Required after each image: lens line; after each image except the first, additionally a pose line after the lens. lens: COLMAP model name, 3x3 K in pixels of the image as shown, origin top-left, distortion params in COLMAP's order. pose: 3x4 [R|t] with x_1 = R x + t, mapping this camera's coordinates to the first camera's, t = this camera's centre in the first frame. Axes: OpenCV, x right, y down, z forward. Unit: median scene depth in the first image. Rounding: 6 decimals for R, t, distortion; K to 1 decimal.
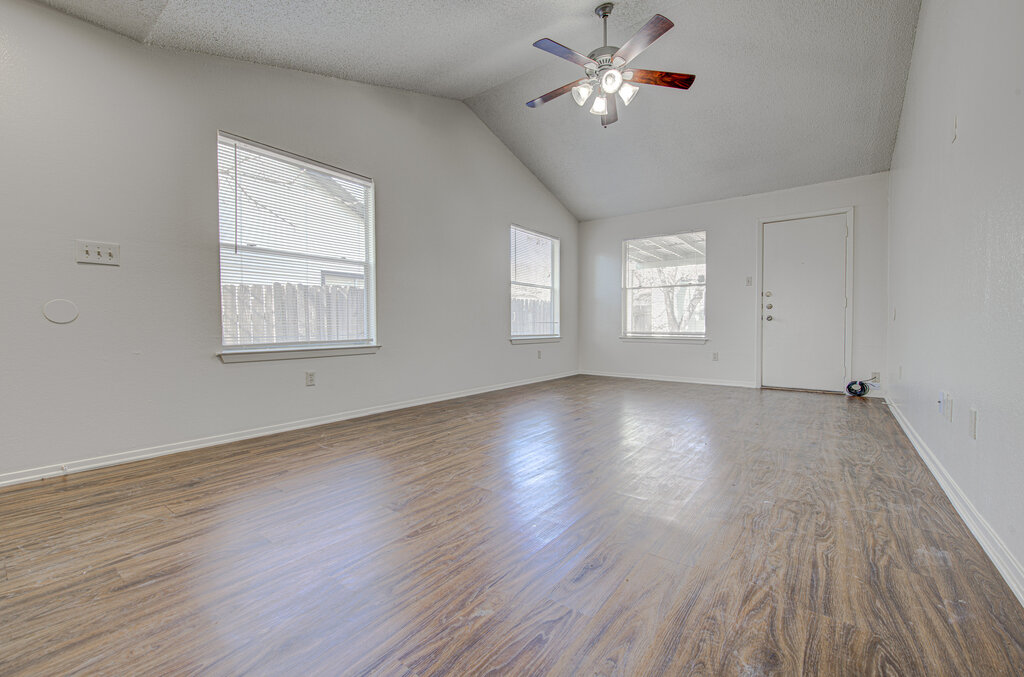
lens RADIAL K [[414.6, 0, 512.9], [0, 414.6, 334.6], [0, 0, 1]] dist [-0.001900, -0.001223]
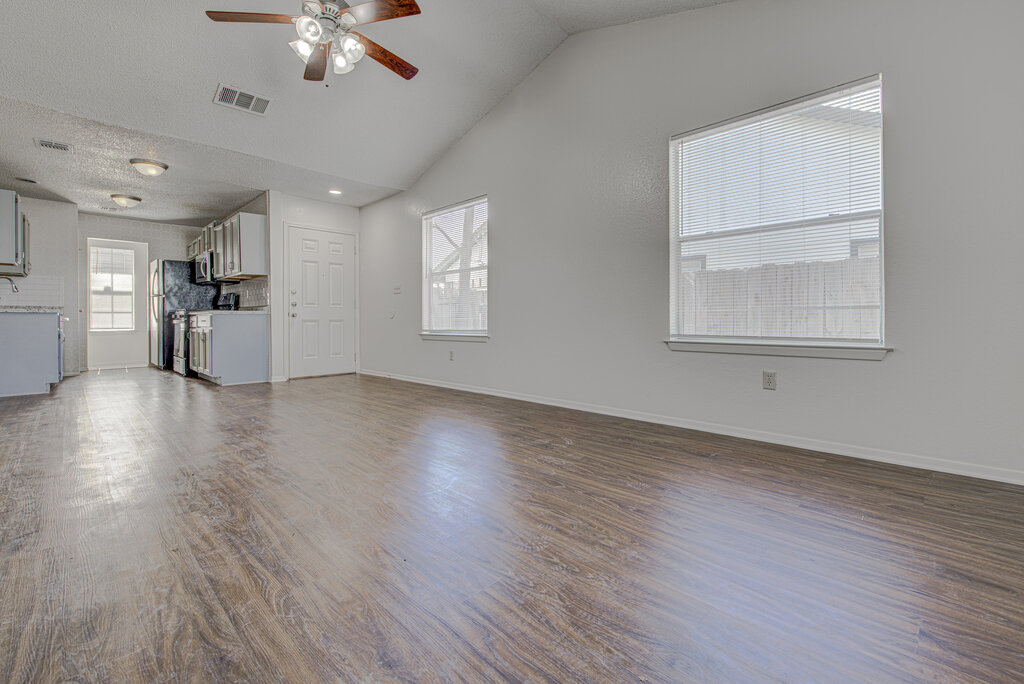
lens RADIAL K [[417.8, 0, 502.0], [0, 417.8, 315.9], [0, 0, 1]] dist [-0.000280, -0.001216]
pose [[-0.107989, -0.003596, -0.994146, 0.900830], [-0.013320, 0.999909, -0.002170, -0.029719], [0.994063, 0.013007, -0.108027, 1.267832]]
